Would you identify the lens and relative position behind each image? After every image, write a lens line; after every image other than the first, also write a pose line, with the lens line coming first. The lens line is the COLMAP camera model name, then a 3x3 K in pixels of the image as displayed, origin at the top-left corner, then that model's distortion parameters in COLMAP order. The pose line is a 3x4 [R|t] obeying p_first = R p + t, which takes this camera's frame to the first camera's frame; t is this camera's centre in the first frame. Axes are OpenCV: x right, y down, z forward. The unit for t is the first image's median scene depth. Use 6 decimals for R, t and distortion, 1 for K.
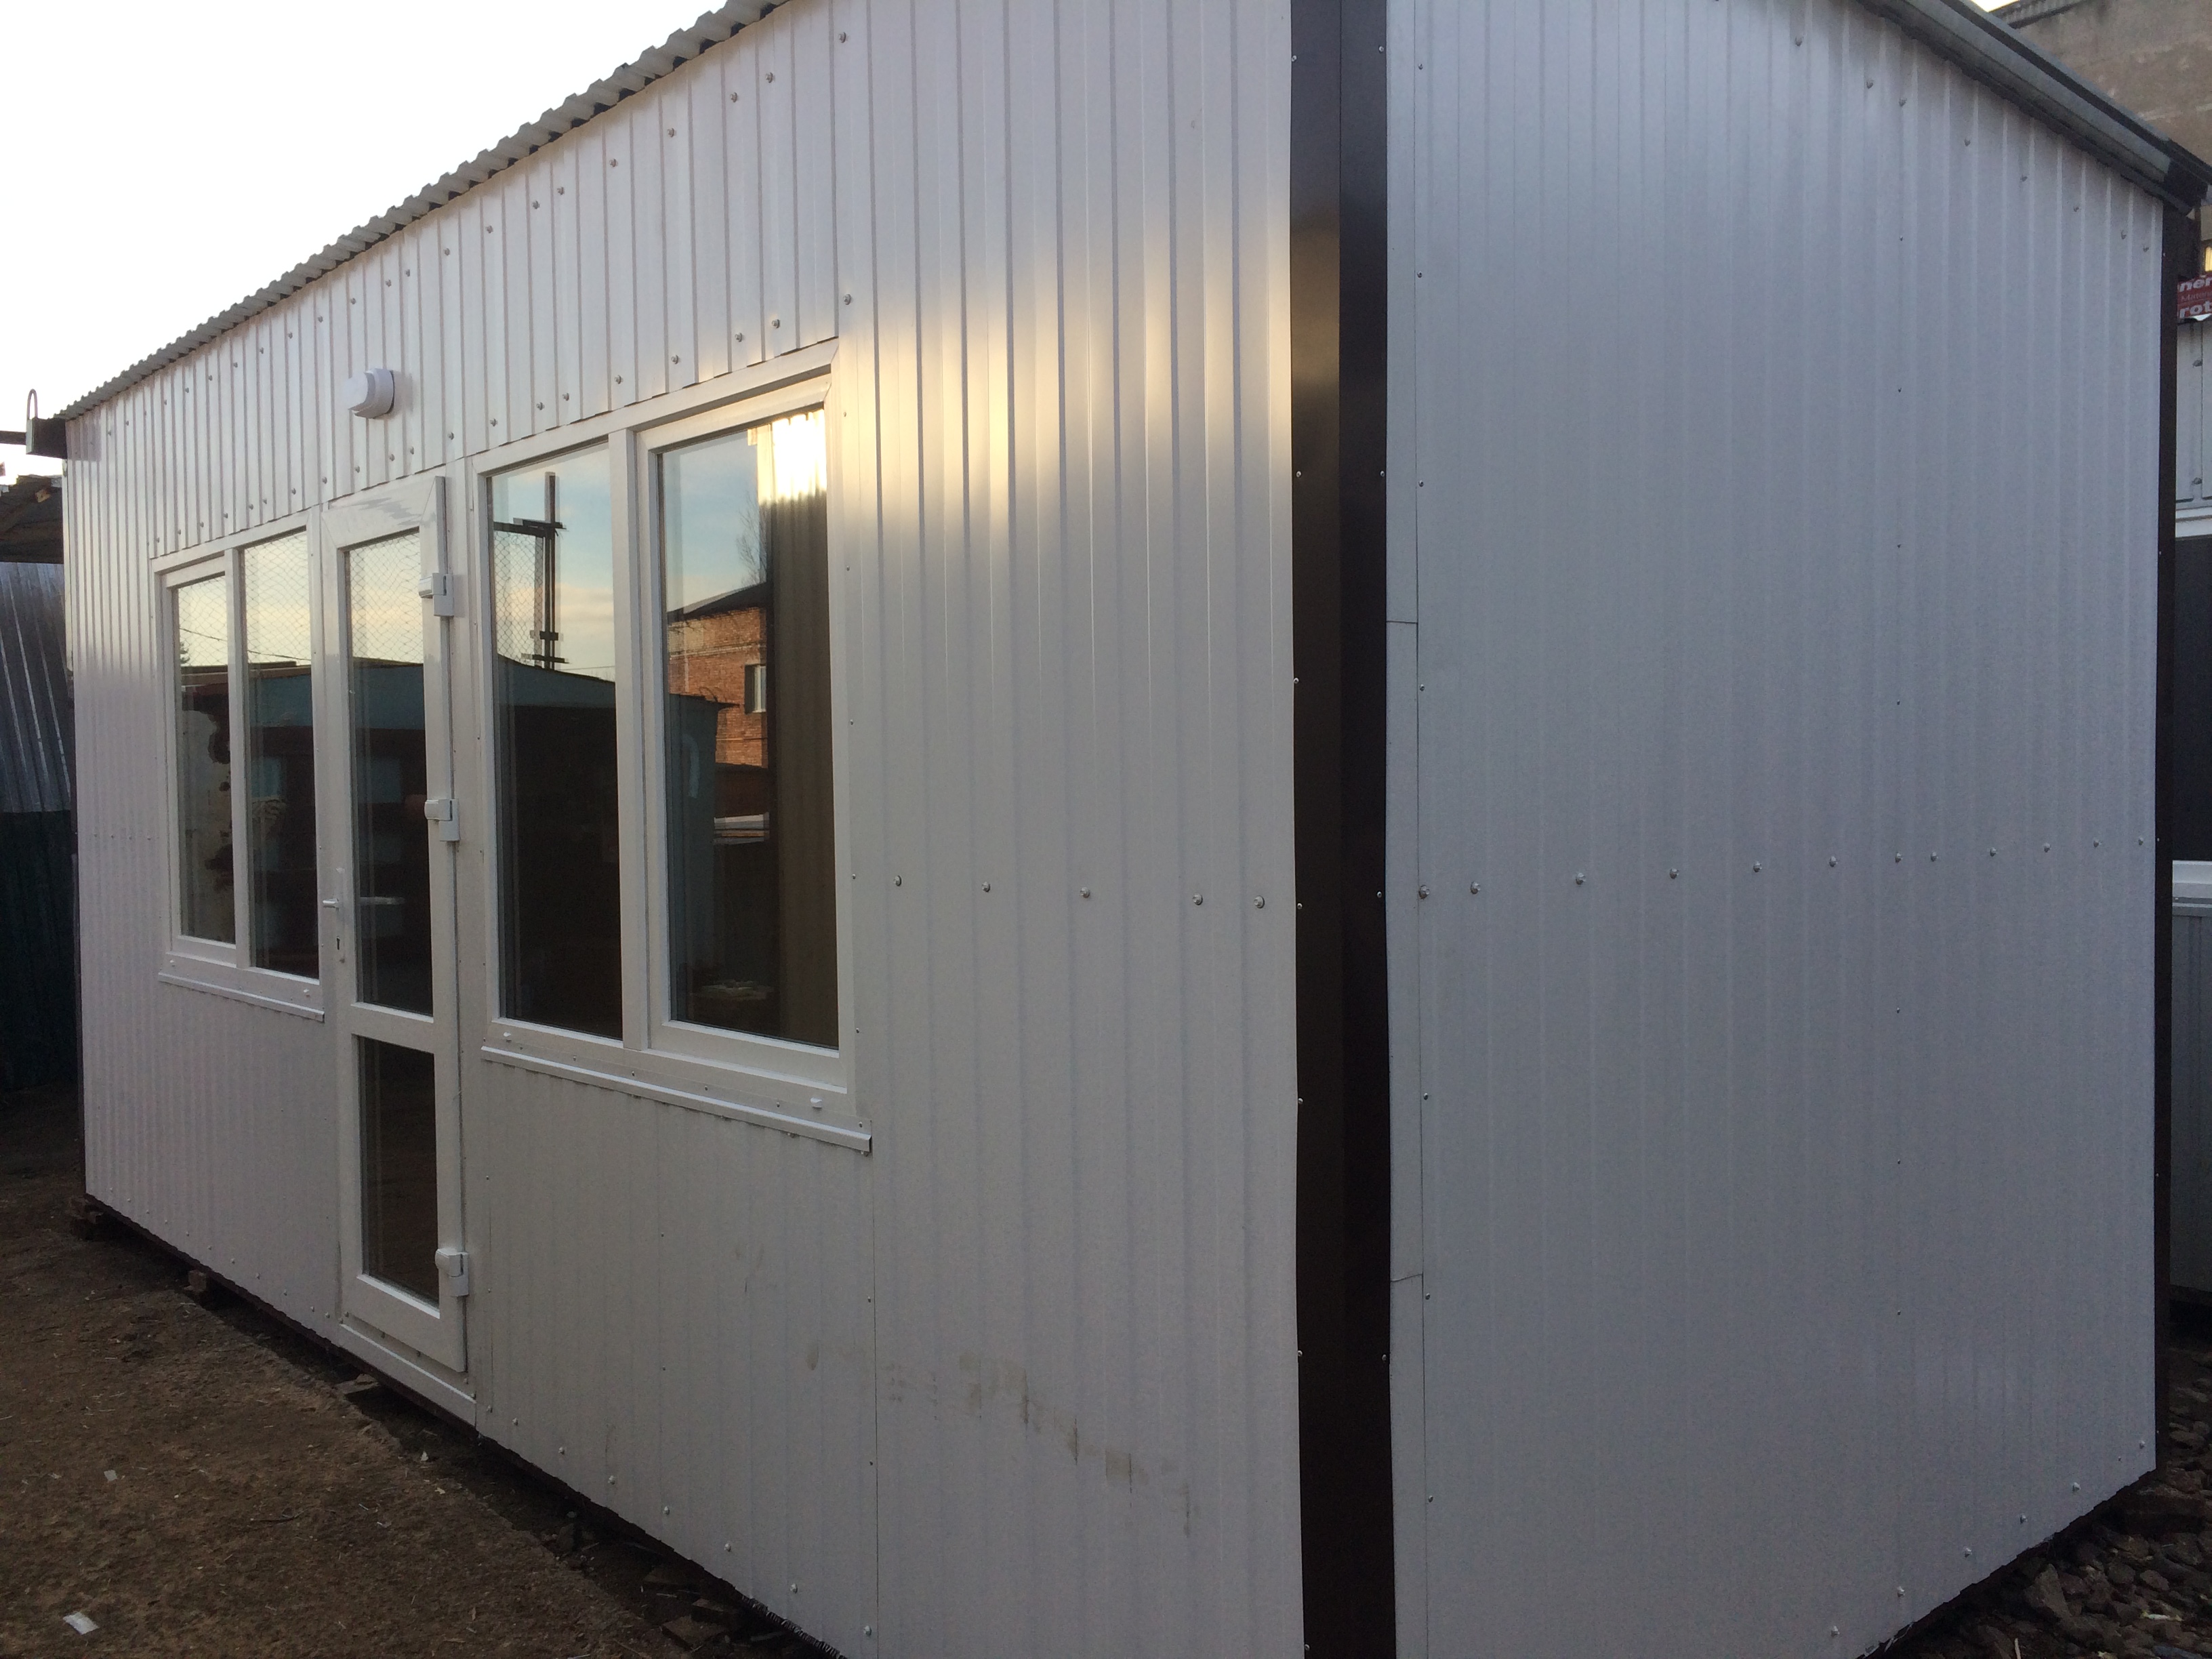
lens RADIAL K [[1882.4, 0, 1109.9], [0, 1882.4, 841.9], [0, 0, 1]] dist [0.083433, -0.092815]
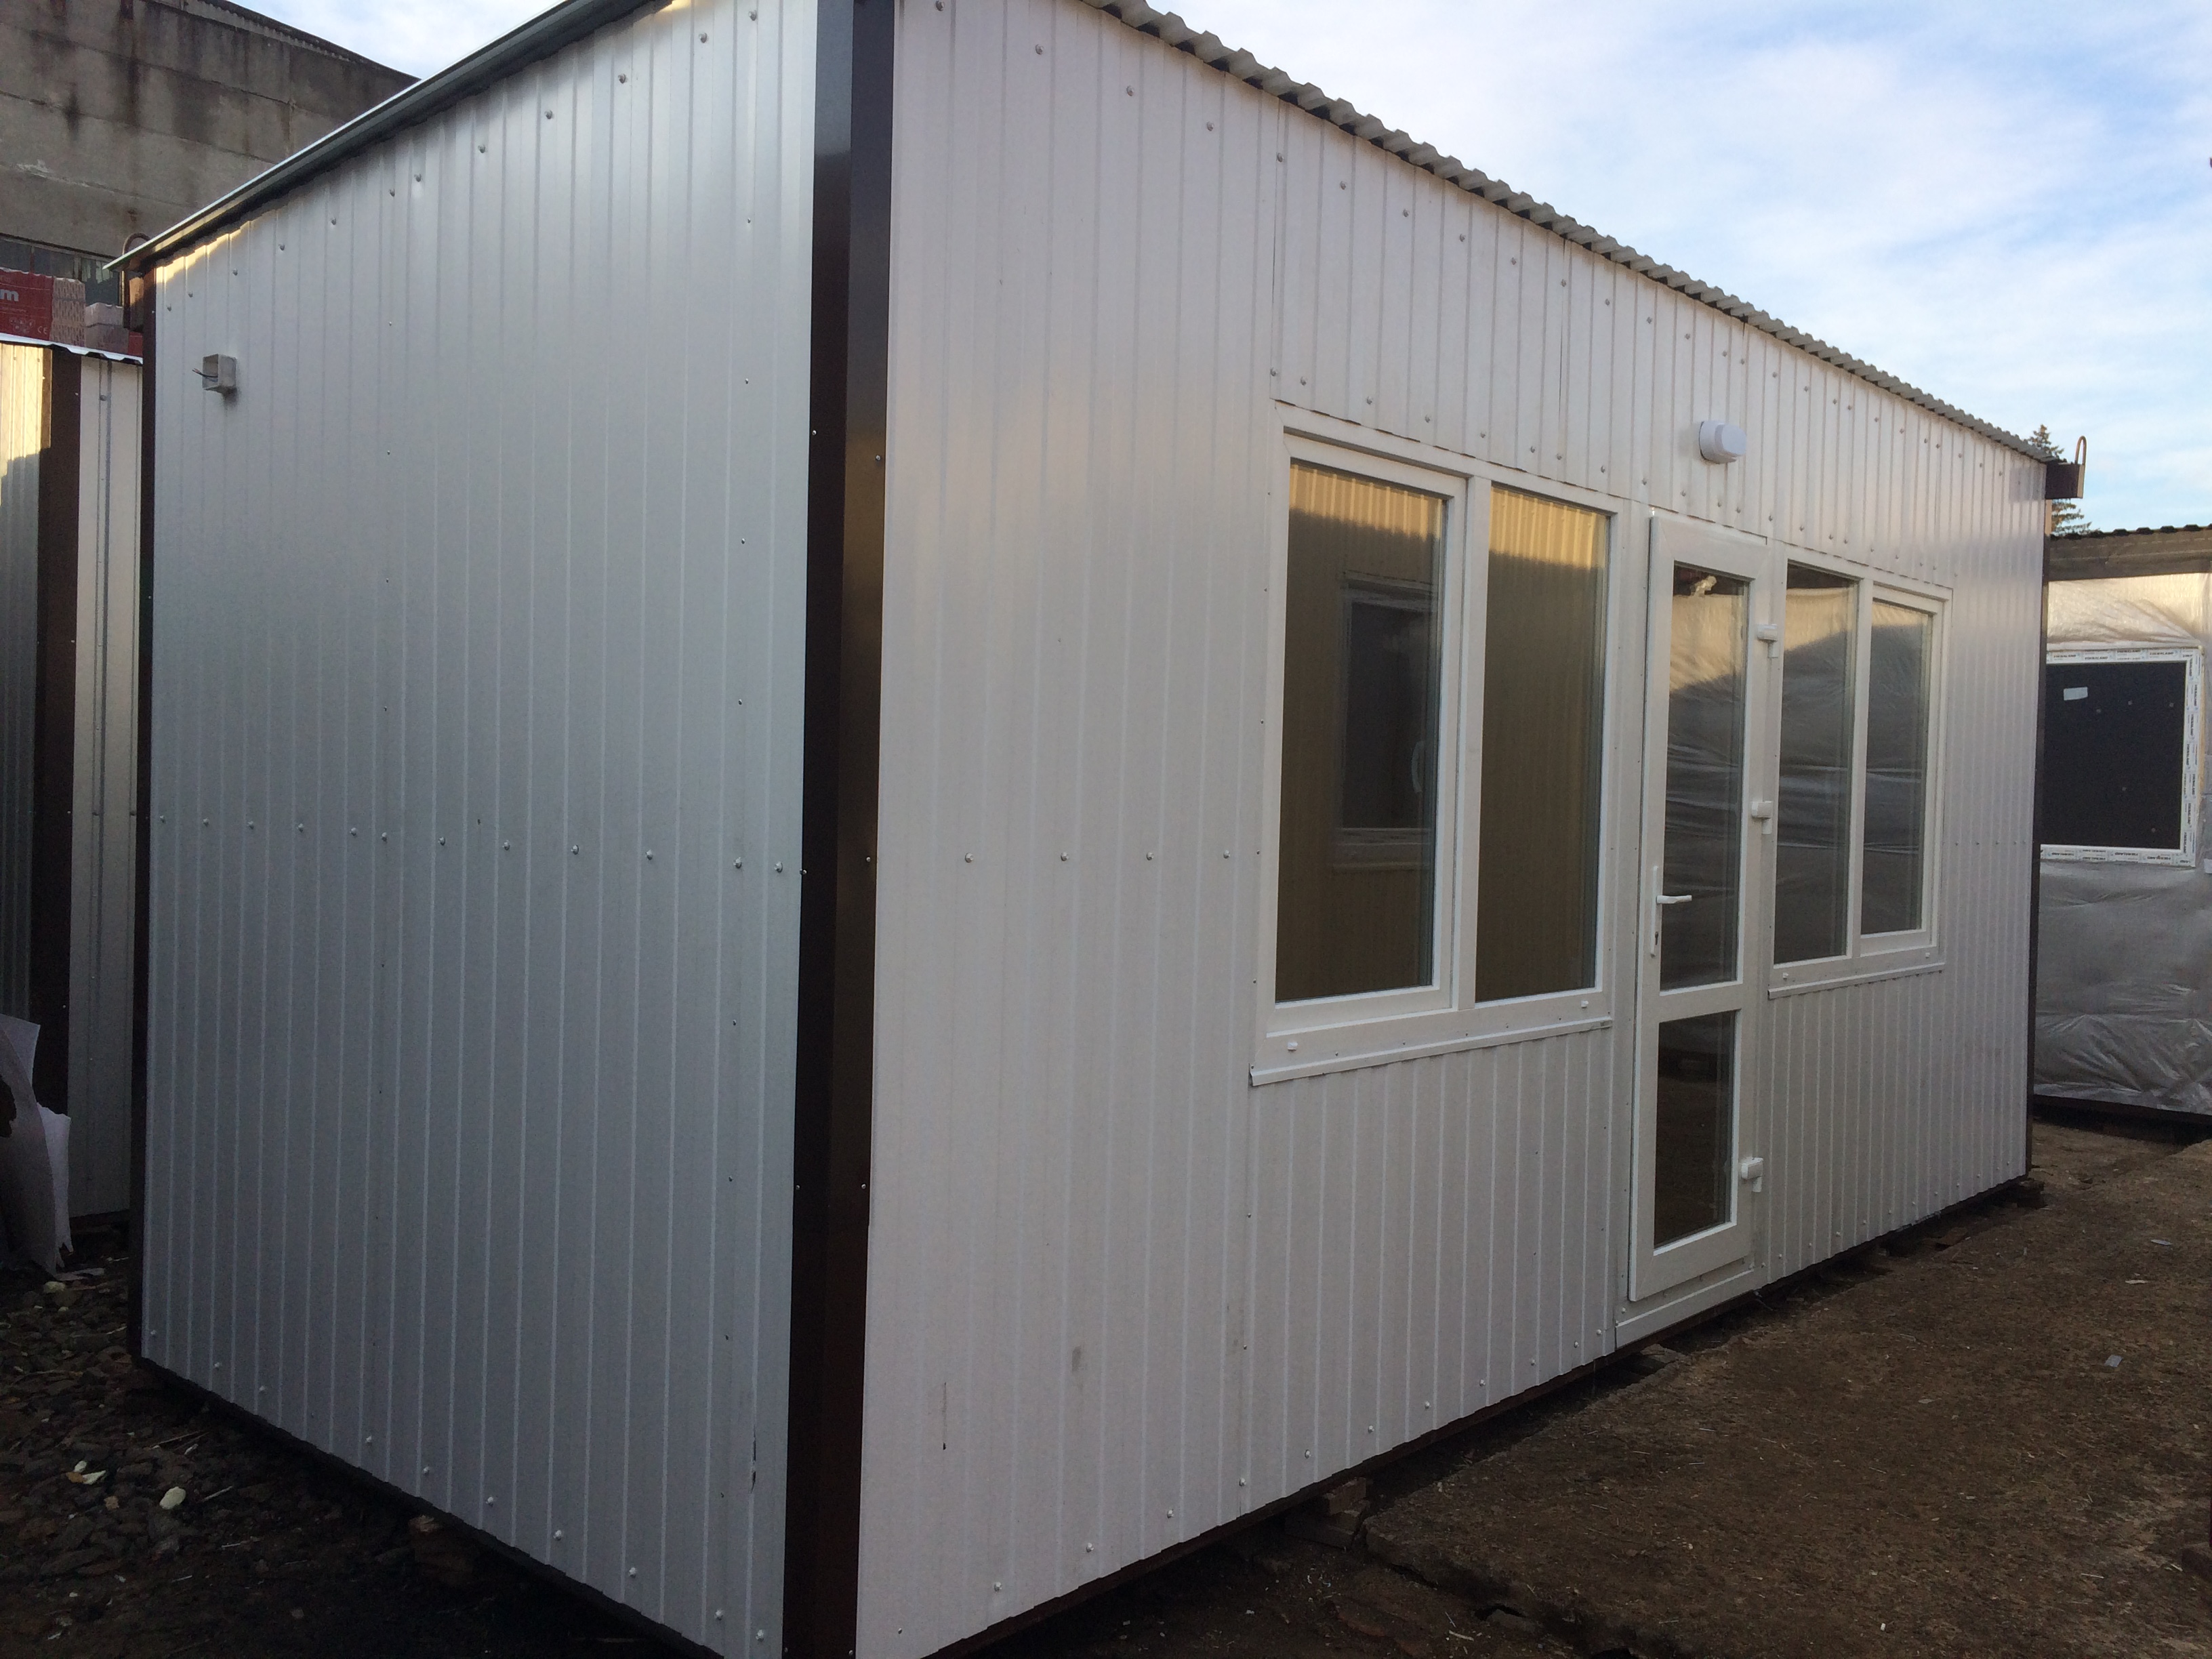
lens RADIAL K [[1882.4, 0, 1109.7], [0, 1882.4, 815.3], [0, 0, 1]] dist [0.083433, -0.092815]
pose [[-0.132727, -0.012570, 0.991073, -1.473574], [0.001878, 0.999915, 0.012934, -0.028924], [-0.991151, 0.003578, -0.132692, 1.524989]]
